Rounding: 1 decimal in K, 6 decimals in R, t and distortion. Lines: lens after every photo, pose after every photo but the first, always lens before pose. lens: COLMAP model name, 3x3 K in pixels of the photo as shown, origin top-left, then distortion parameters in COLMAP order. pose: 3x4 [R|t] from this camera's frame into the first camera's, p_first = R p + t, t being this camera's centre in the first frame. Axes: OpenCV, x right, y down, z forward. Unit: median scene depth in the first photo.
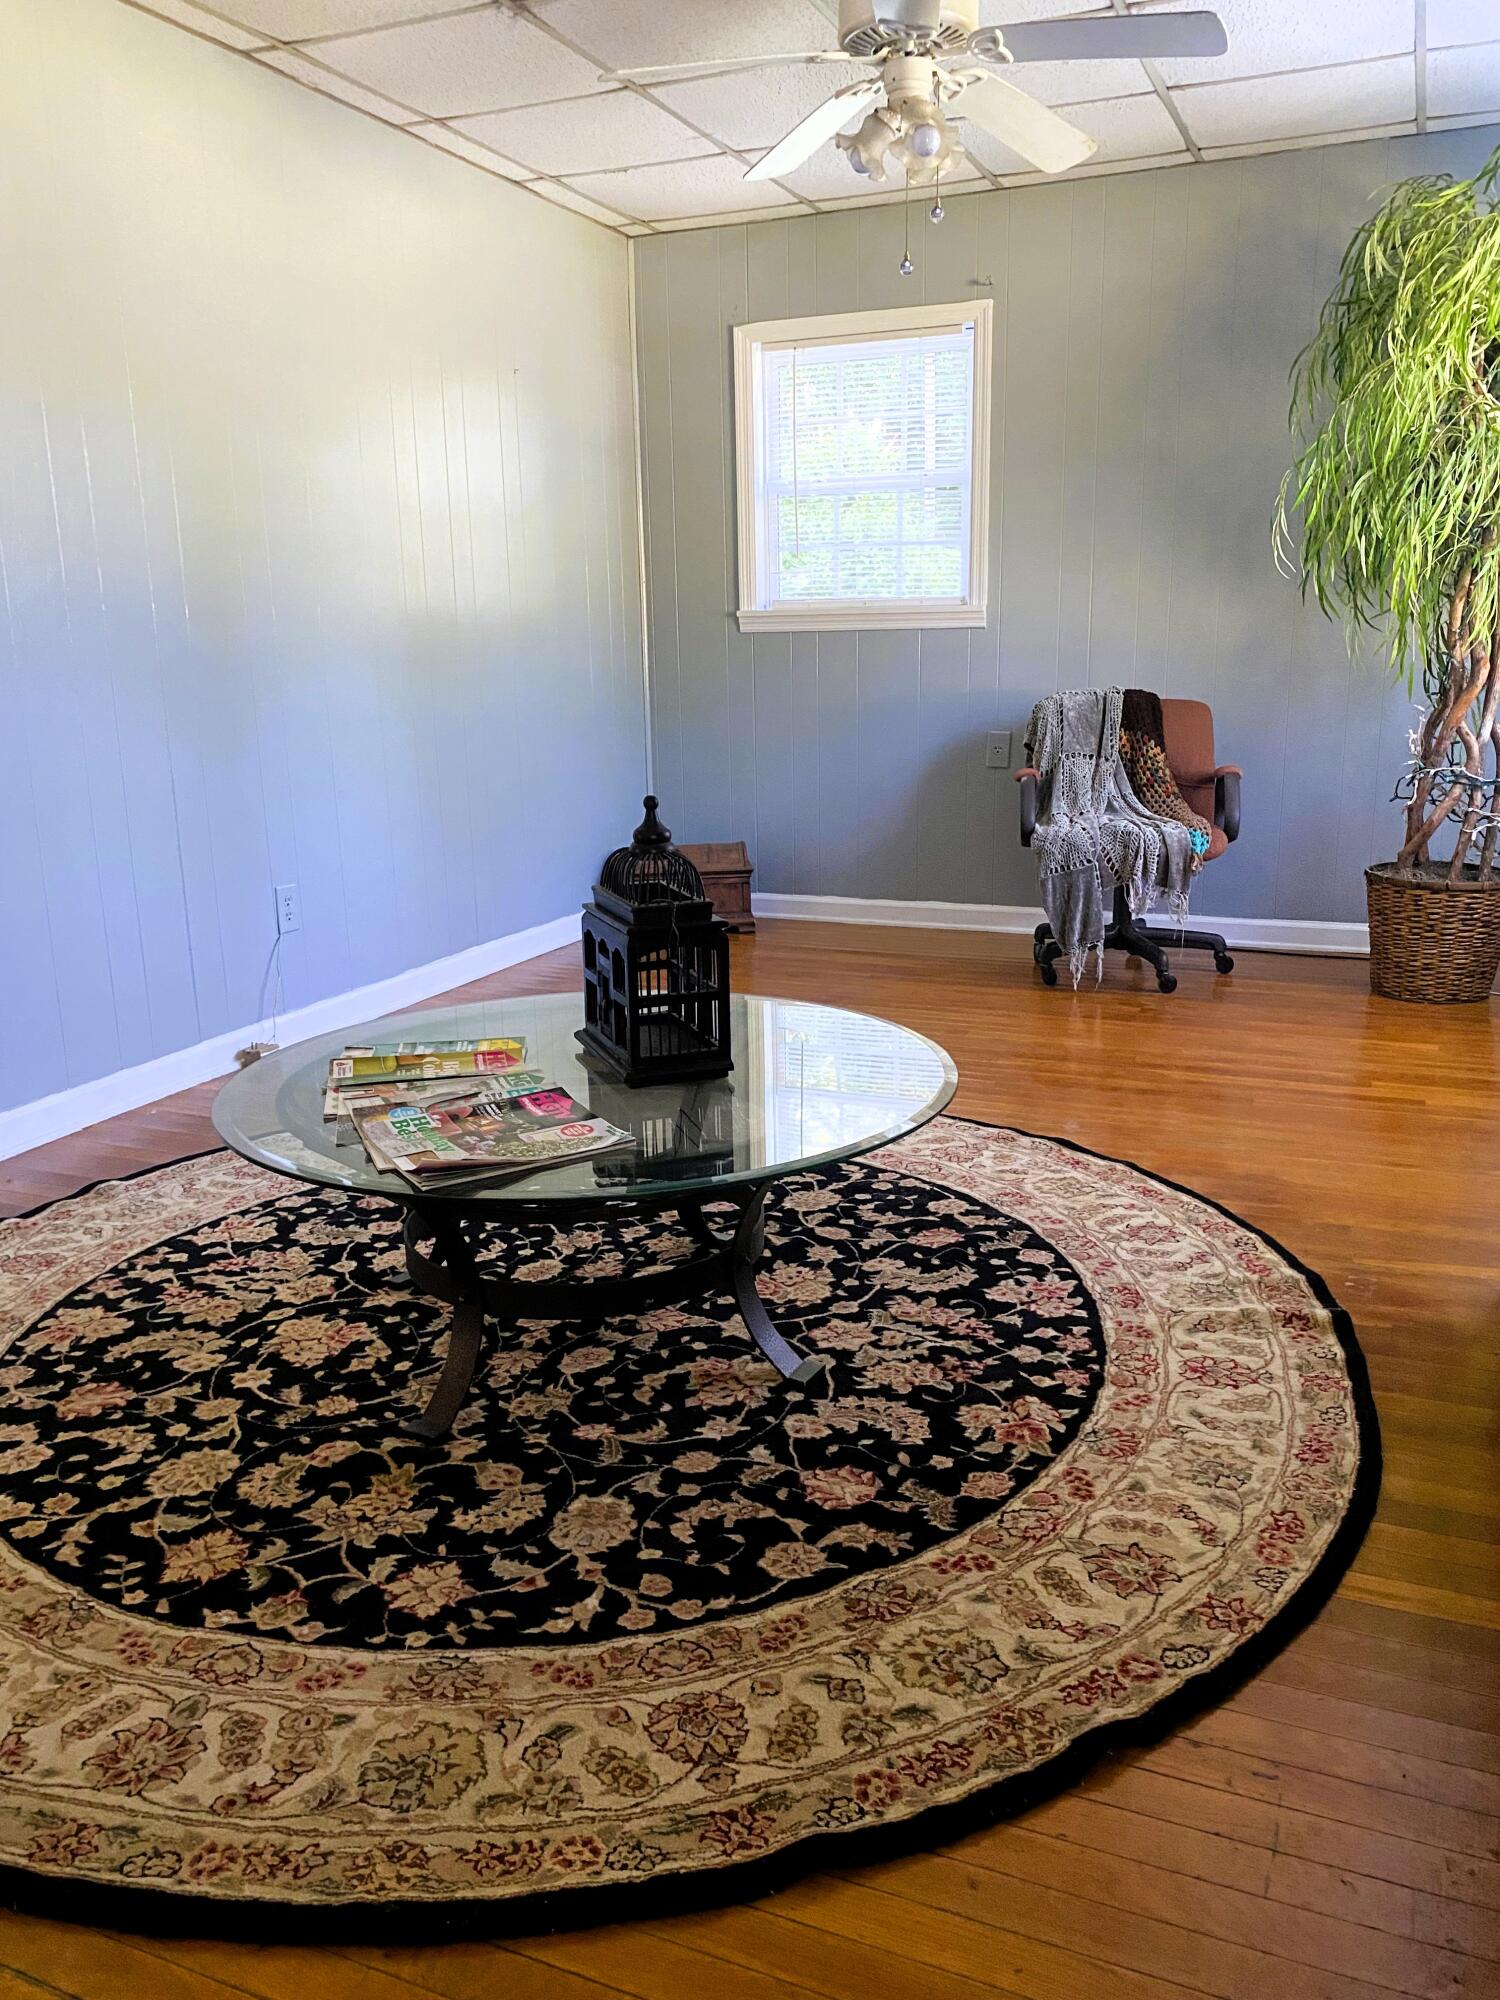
lens RADIAL K [[1536.1, 0, 750.0], [0, 1536.1, 1000.0], [0, 0, 1]] dist [0.001721, 0.003261]
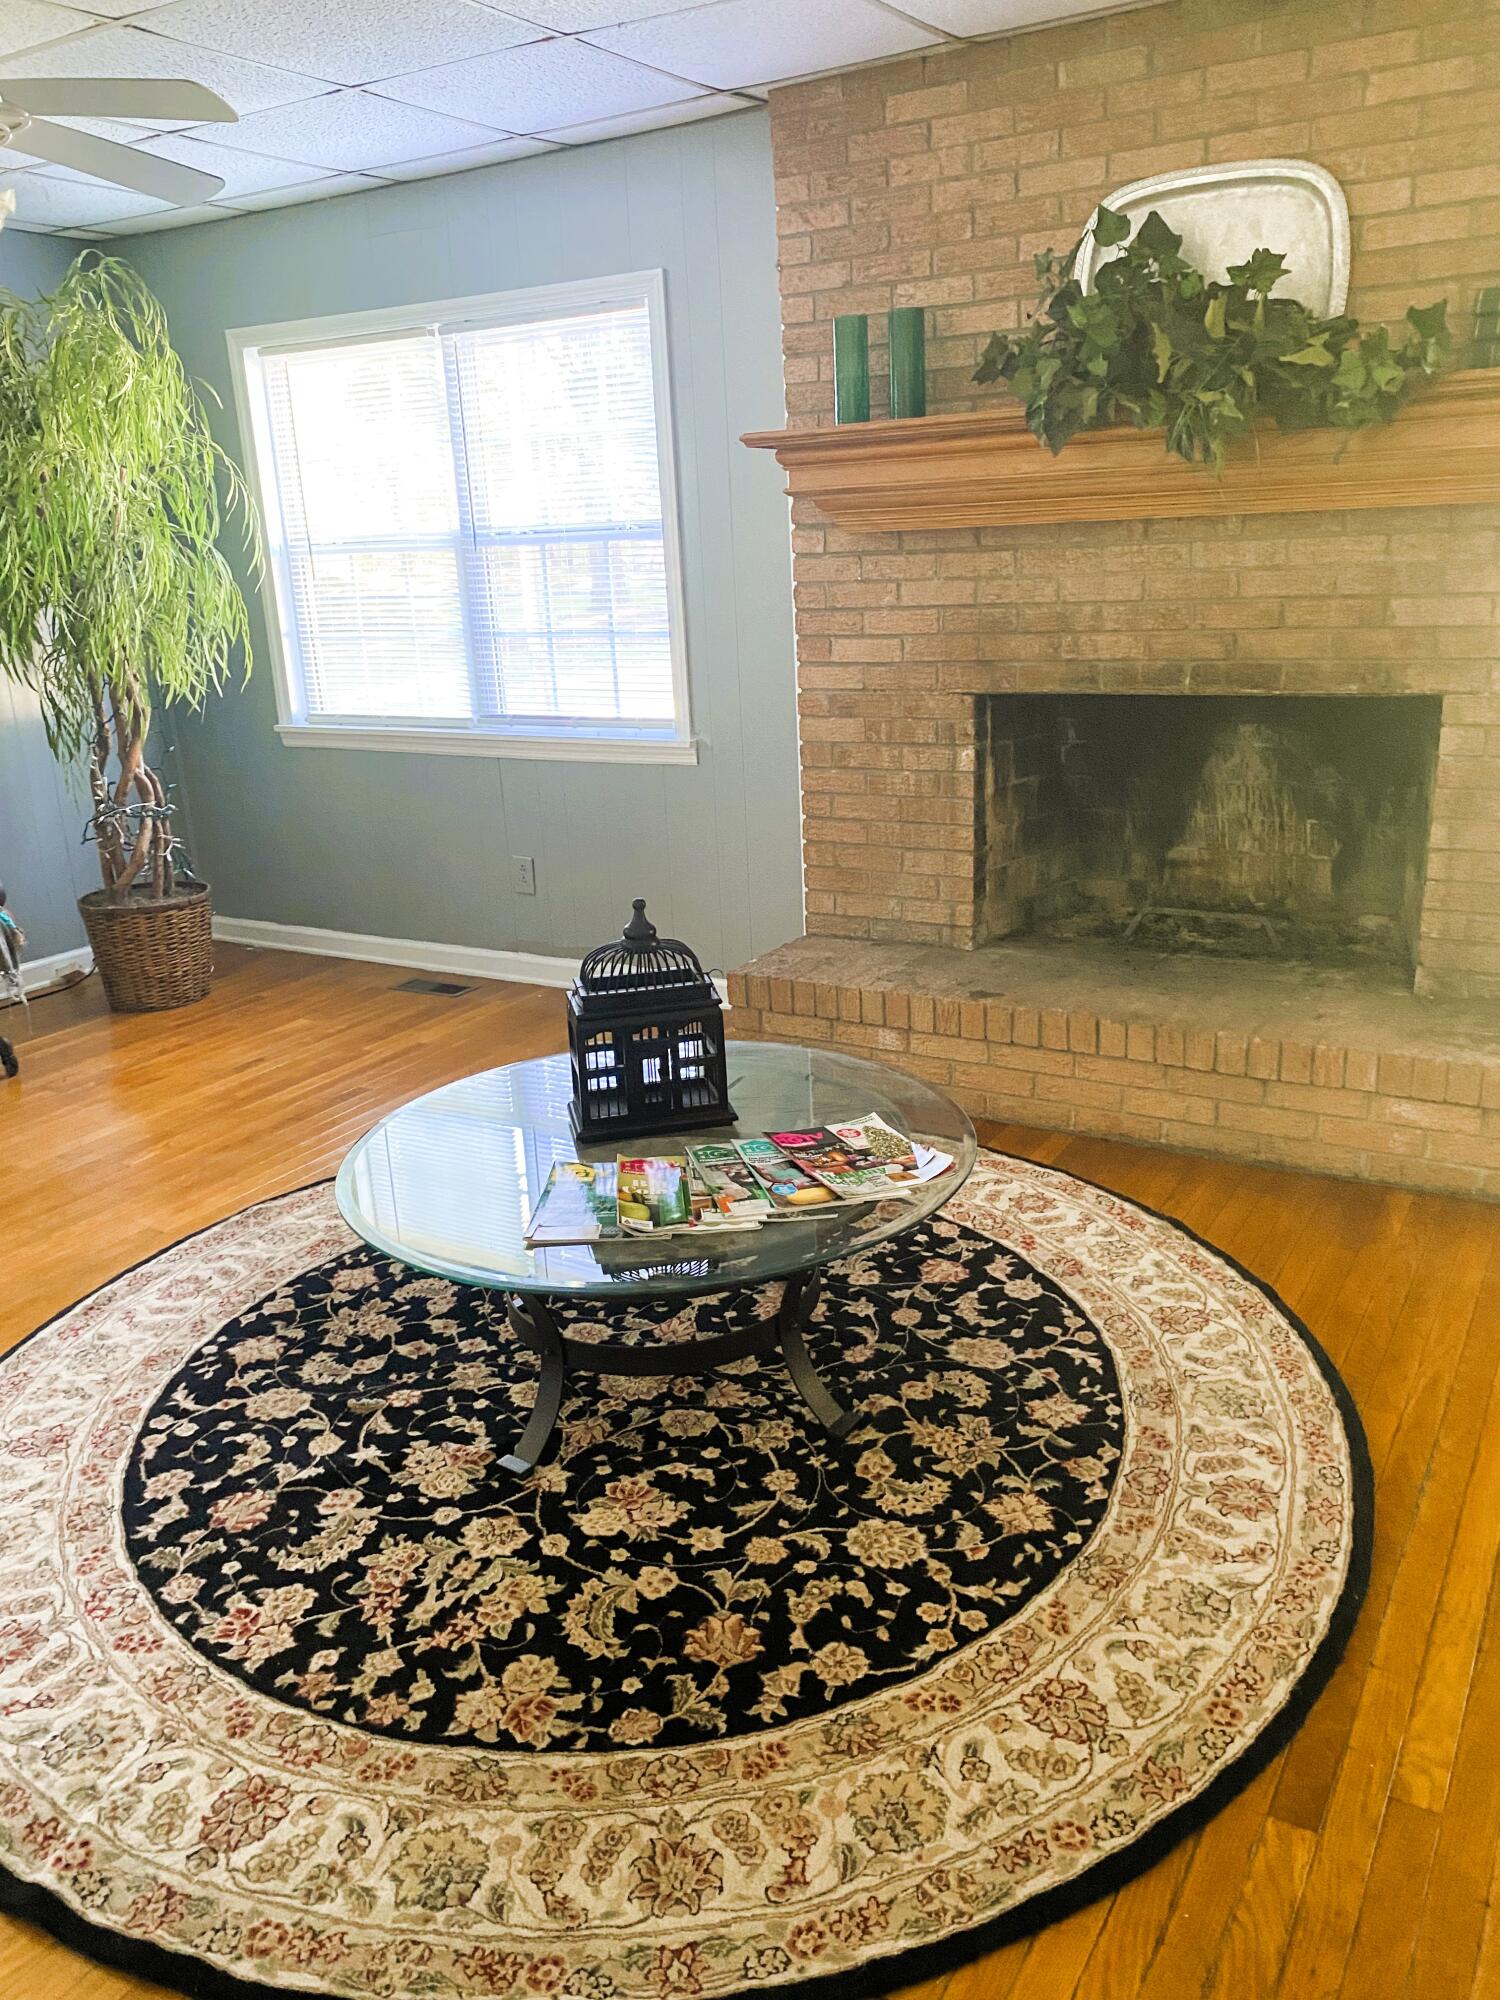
lens RADIAL K [[1536.1, 0, 750.0], [0, 1536.1, 1000.0], [0, 0, 1]] dist [0.001721, 0.003261]
pose [[0.135766, -0.281924, 0.949782, -1.181393], [0.274604, 0.931807, 0.237335, -0.314033], [-0.951925, 0.228592, 0.203925, 0.692822]]
